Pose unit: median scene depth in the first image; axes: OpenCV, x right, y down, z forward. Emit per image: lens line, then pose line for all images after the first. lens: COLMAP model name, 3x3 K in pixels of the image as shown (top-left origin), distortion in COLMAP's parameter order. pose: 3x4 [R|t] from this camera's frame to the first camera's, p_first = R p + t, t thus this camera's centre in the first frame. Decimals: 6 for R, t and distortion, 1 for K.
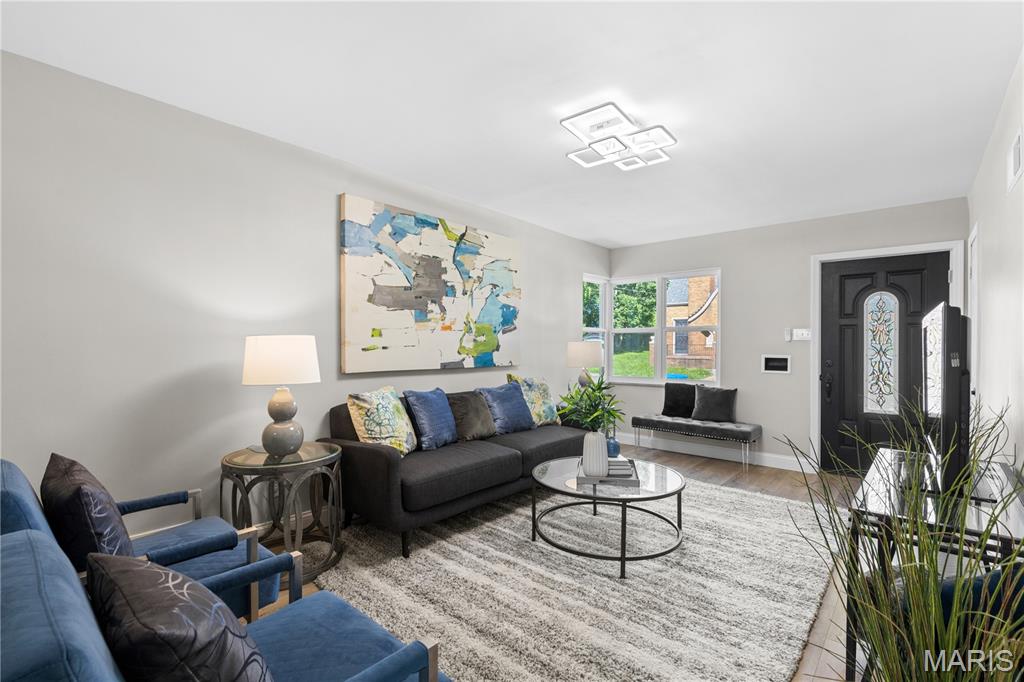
lens RADIAL K [[466.1, 0, 512.0], [0, 466.1, 341.0], [0, 0, 1]] dist [0.000749, 0.000083]
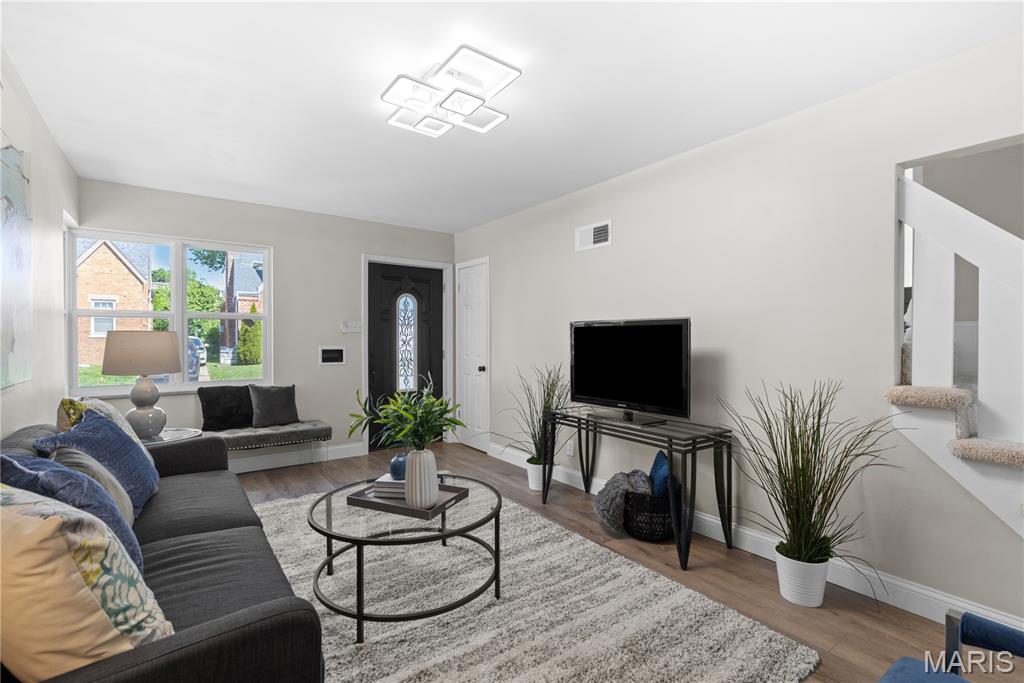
lens RADIAL K [[473.2, 0, 515.2], [0, 473.2, 341.7], [0, 0, 1]] dist [0.000113, -0.000070]
pose [[0.221124, -0.011731, 0.975175, -0.344939], [-0.011473, 0.999827, 0.014629, 0.000317], [-0.975178, -0.014423, 0.220951, 0.414760]]
